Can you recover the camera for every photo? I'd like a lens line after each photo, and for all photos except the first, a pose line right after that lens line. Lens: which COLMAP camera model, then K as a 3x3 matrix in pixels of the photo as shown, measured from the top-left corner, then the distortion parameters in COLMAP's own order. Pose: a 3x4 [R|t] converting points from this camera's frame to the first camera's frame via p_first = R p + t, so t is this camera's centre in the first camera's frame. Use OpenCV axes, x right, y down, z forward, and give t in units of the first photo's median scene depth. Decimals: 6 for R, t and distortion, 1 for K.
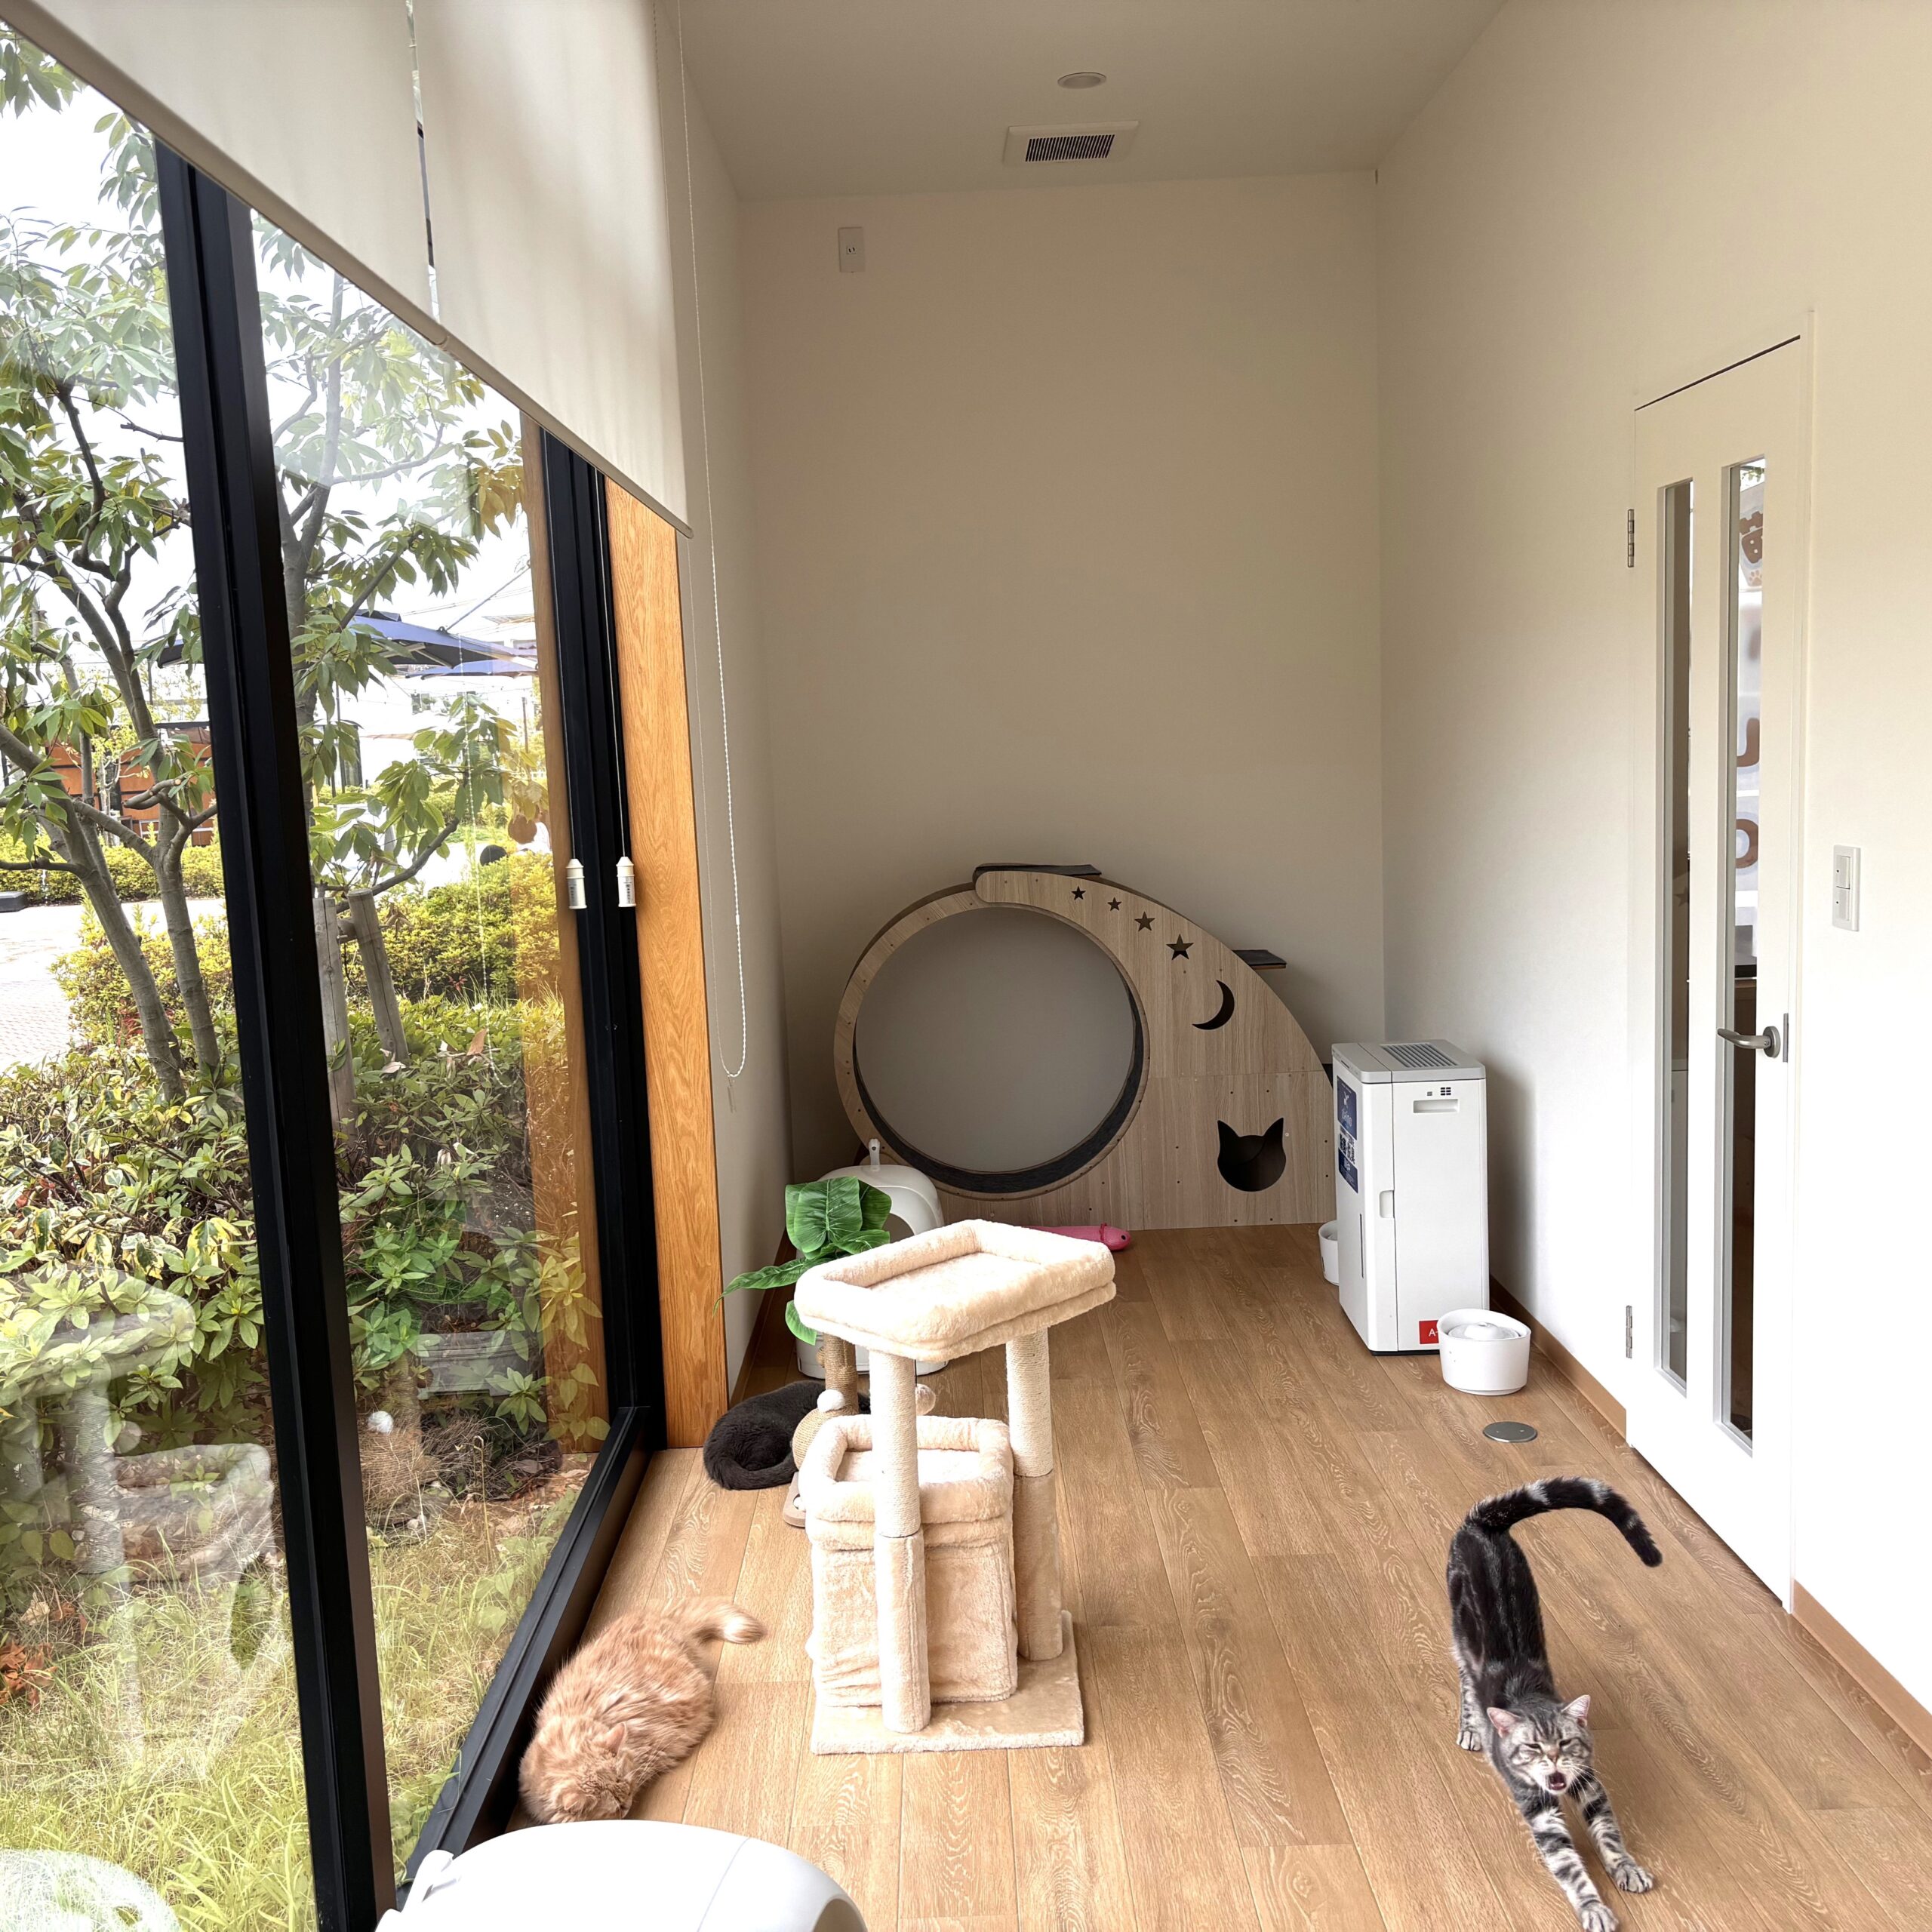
lens RADIAL K [[2025.9, 0, 966.7], [0, 2025.9, 966.3], [0, 0, 1]] dist [-0.064768, 0.000000]
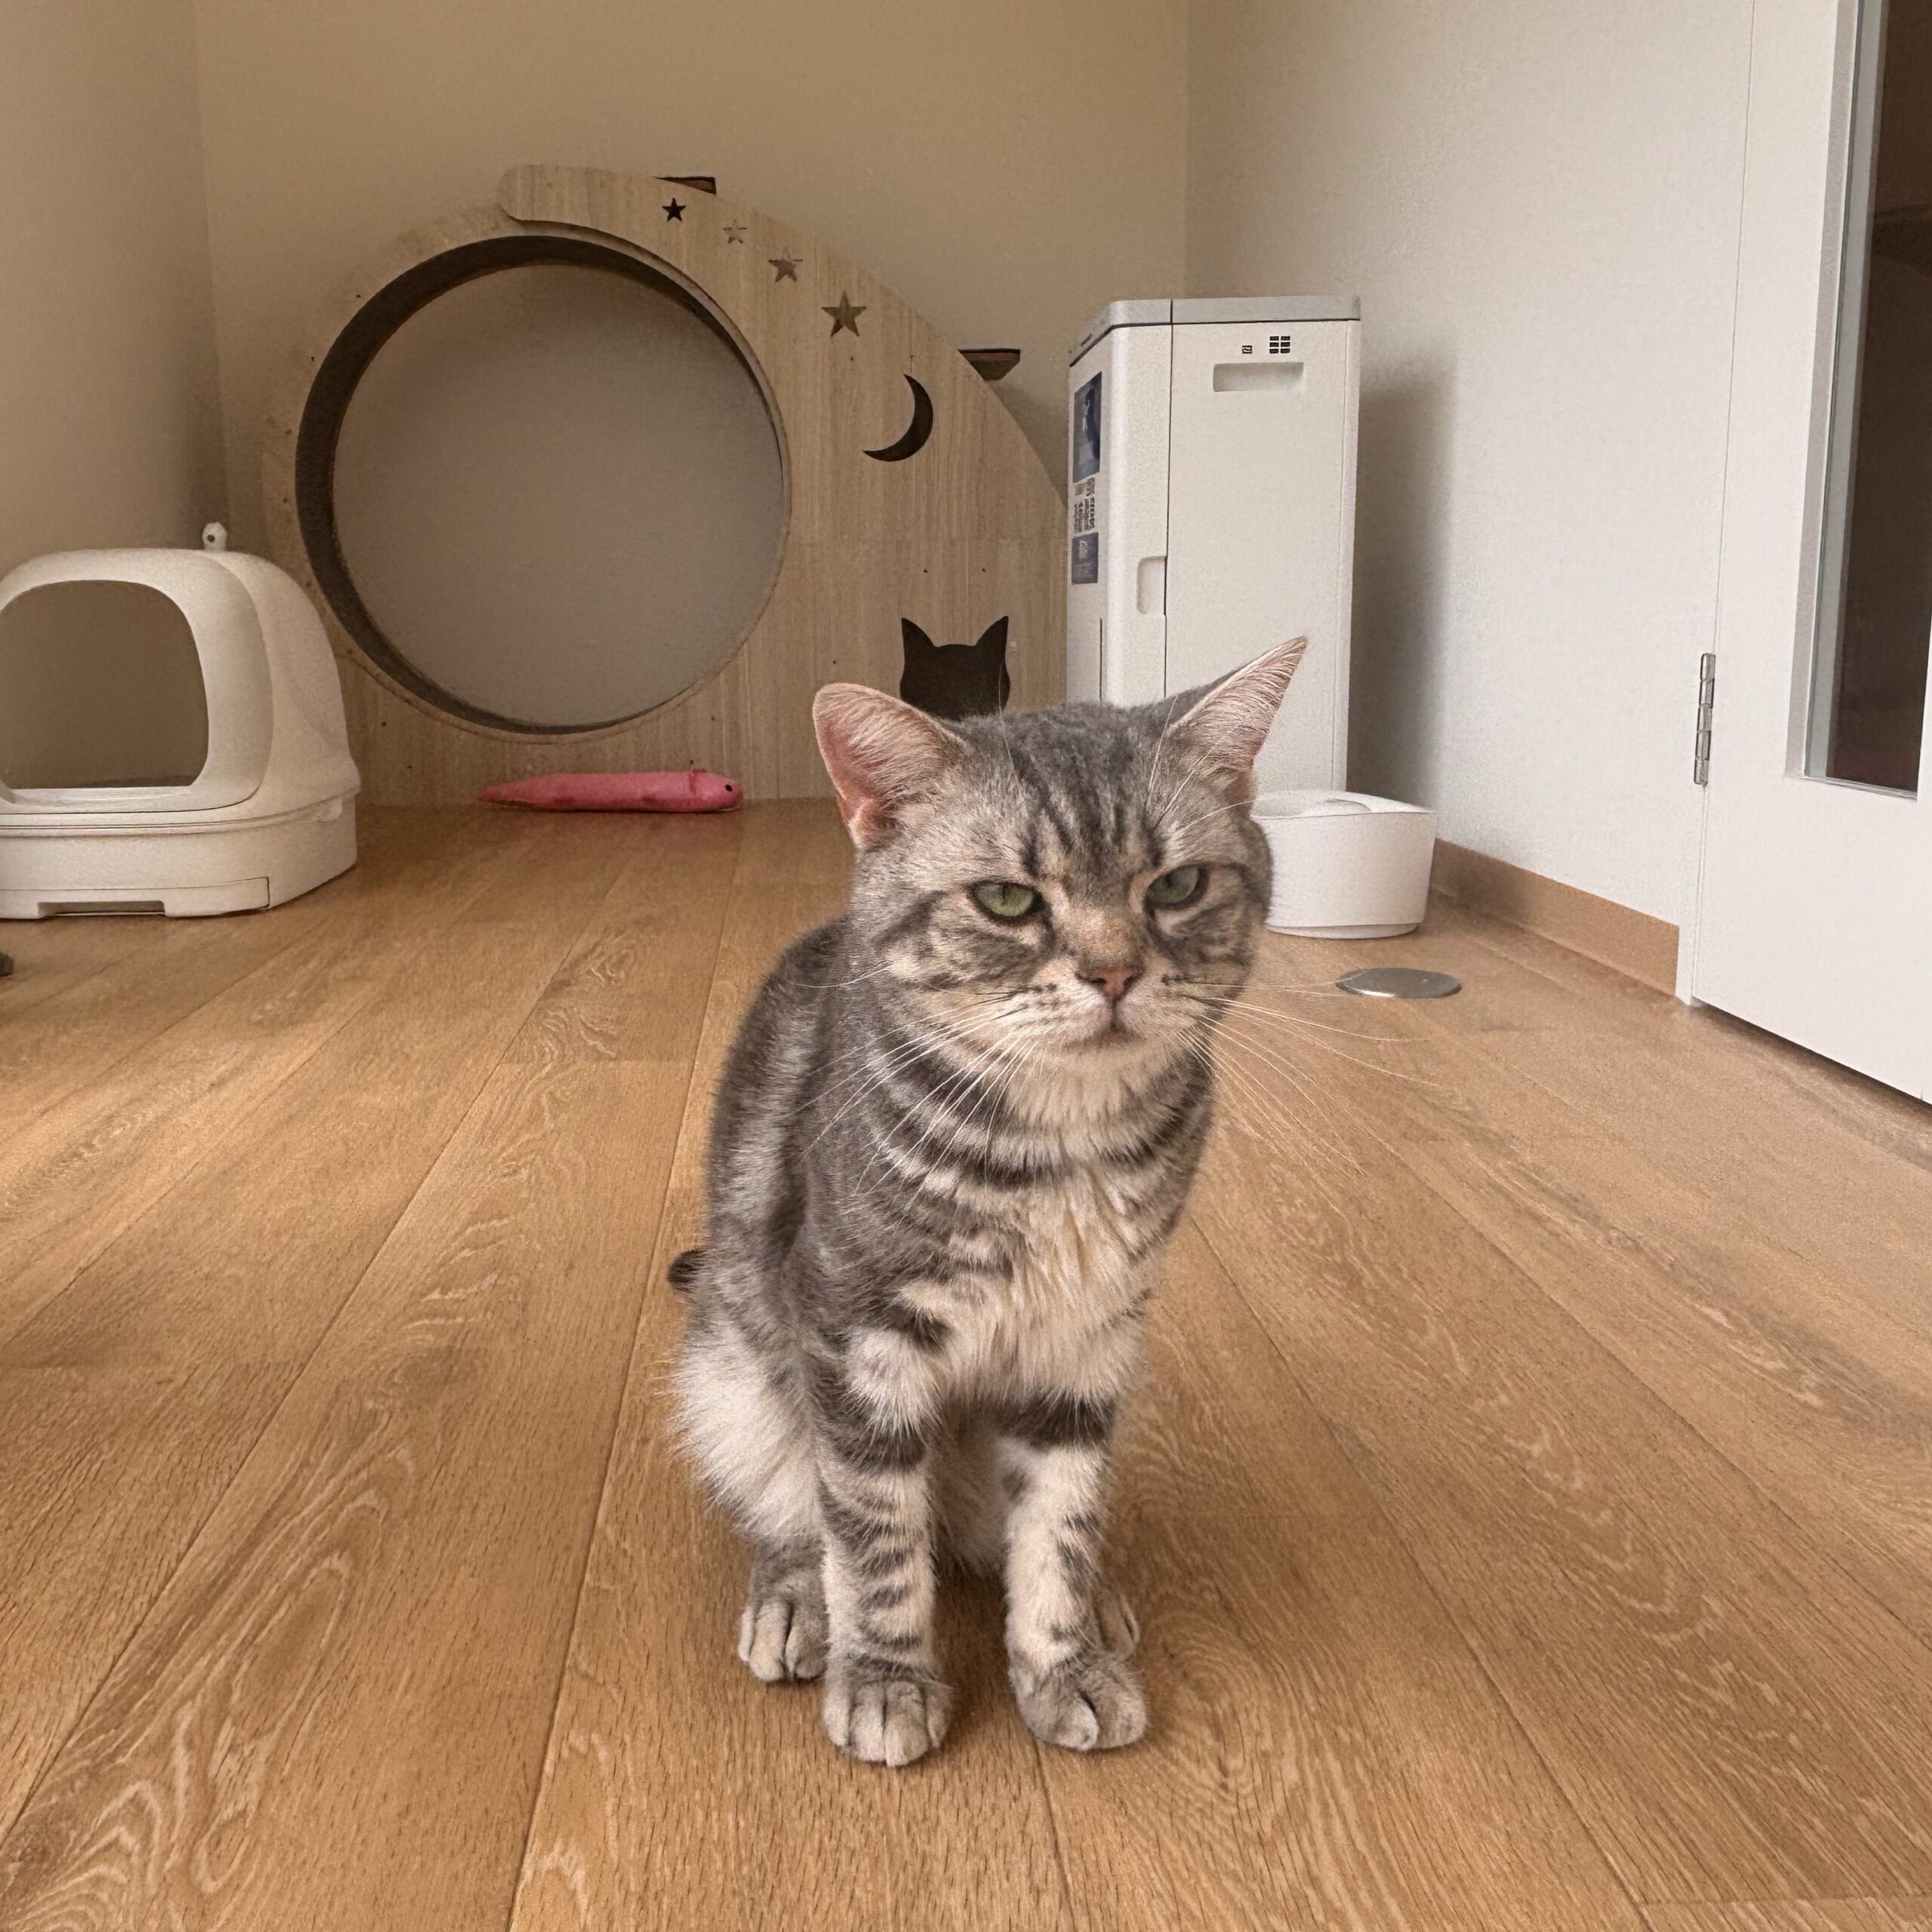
lens RADIAL K [[1931.8, 0, 964.2], [0, 1931.8, 967.0], [0, 0, 1]] dist [0.017439, 0.000000]
pose [[0.996486, 0.028152, 0.078891, 0.122966], [-0.033468, 0.997199, 0.066890, 0.174683], [-0.076787, -0.069295, 0.994637, 0.506883]]
